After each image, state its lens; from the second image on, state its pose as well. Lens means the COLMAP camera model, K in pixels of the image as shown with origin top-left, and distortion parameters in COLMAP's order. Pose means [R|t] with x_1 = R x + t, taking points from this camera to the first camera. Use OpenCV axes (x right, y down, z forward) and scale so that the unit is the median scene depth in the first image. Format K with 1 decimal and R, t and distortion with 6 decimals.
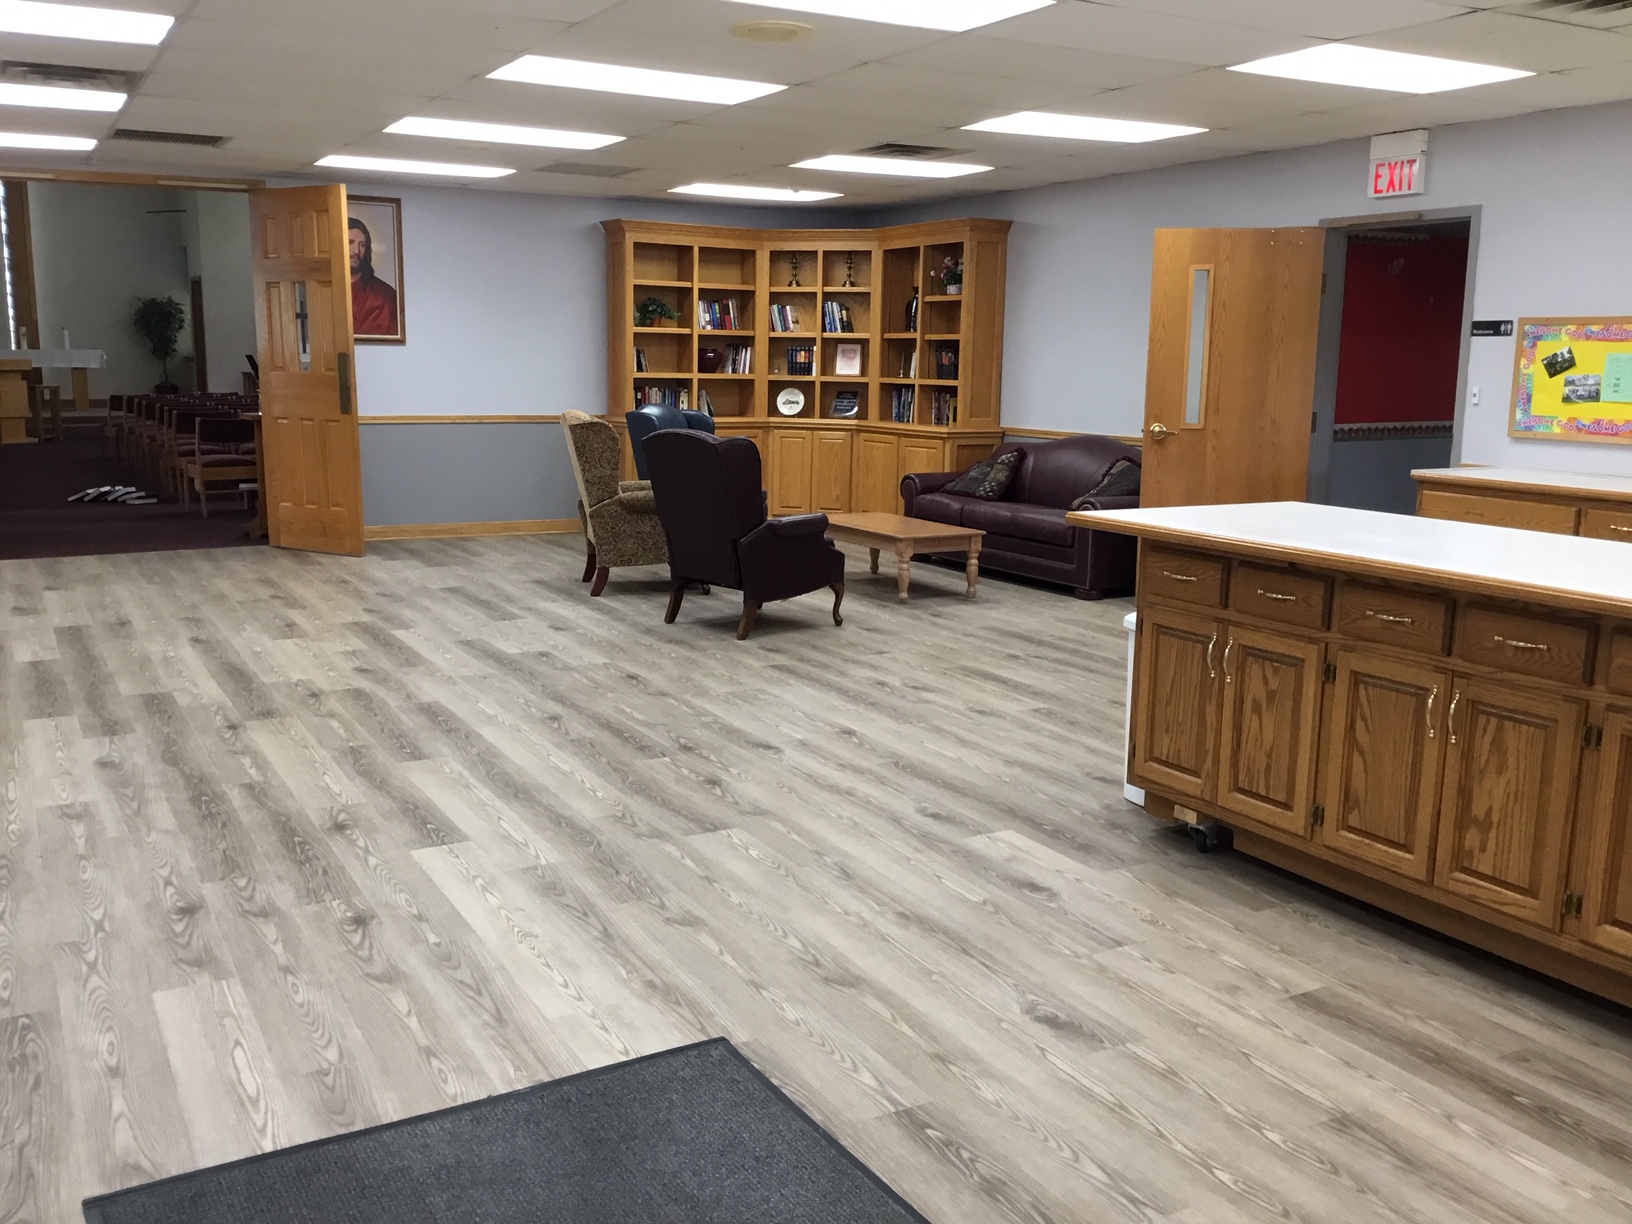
lens RADIAL K [[1481.9, 0, 815.8], [0, 1481.9, 622.2], [0, 0, 1]] dist [0.053386, -0.092866]
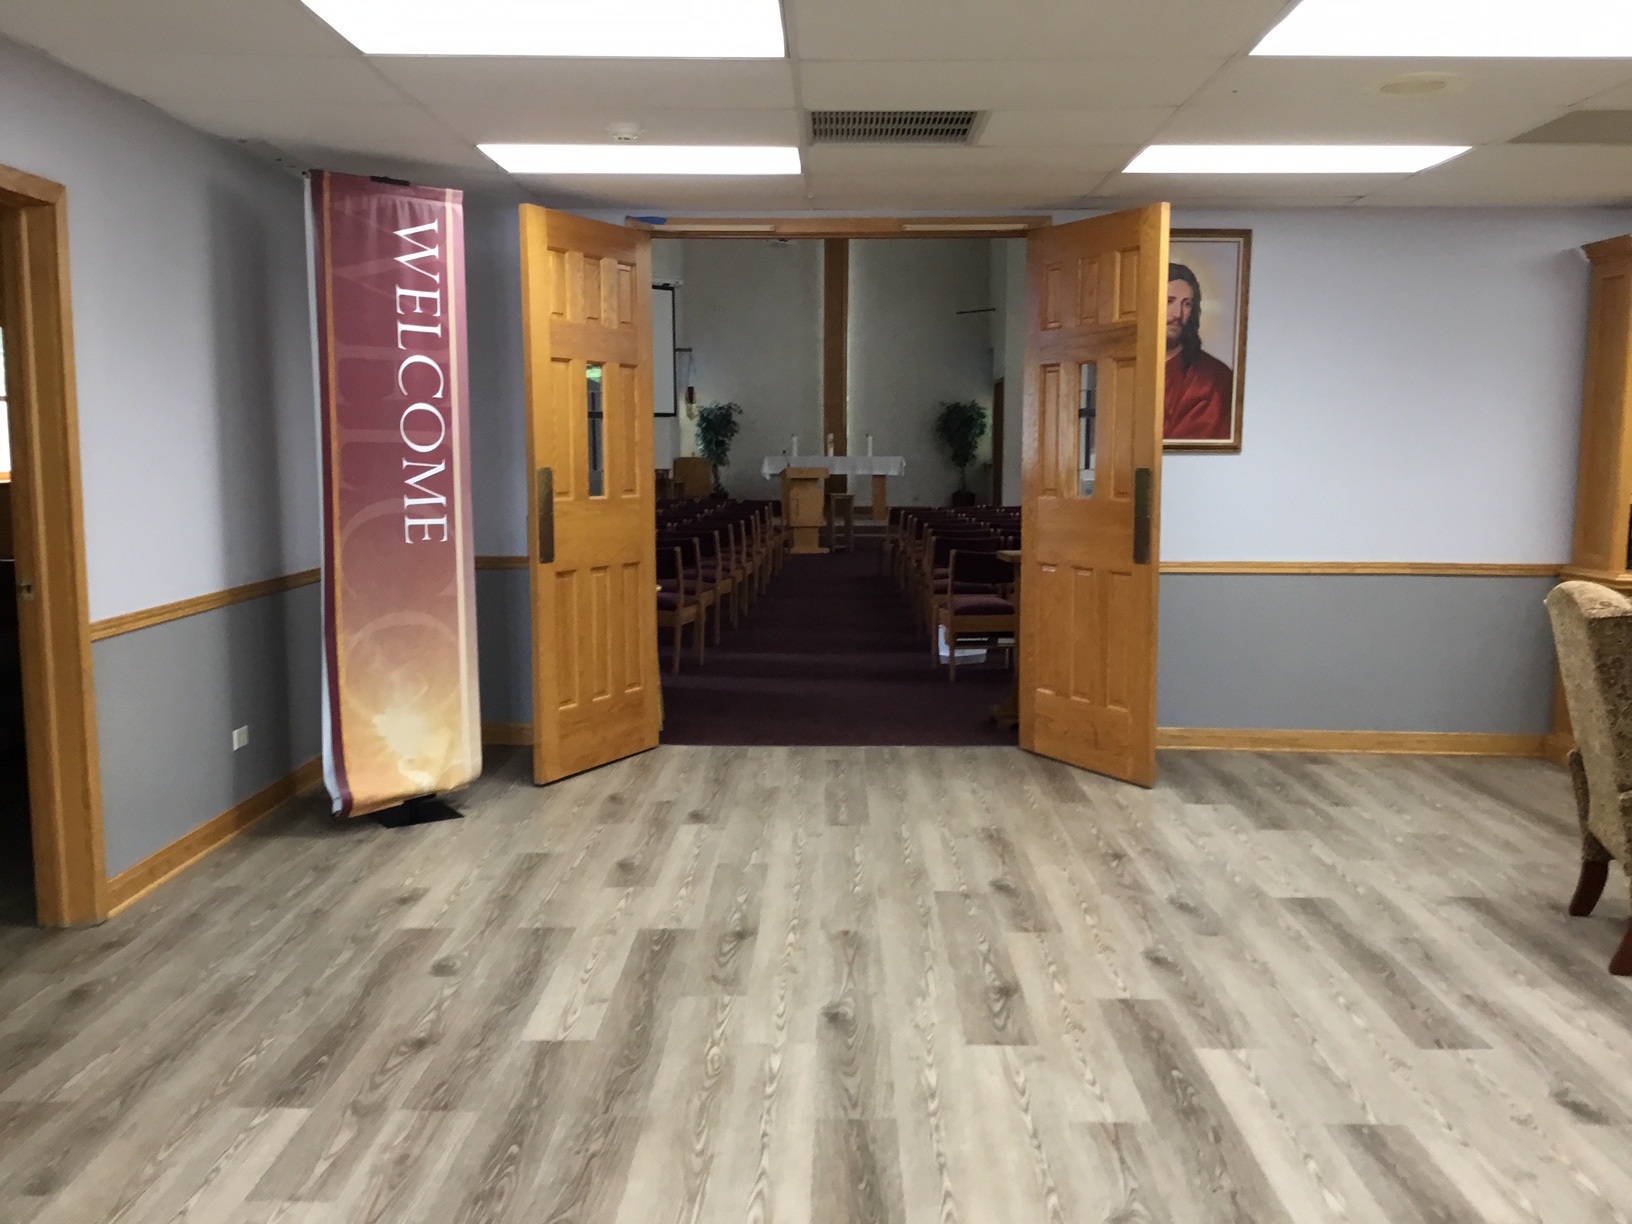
lens RADIAL K [[1481.9, 0, 807.9], [0, 1481.9, 610.9], [0, 0, 1]] dist [0.053386, -0.092866]
pose [[0.864615, 0.047483, -0.500187, -0.116987], [-0.083837, 0.995202, -0.050443, -0.073353], [0.495392, 0.085548, 0.864447, 0.371475]]
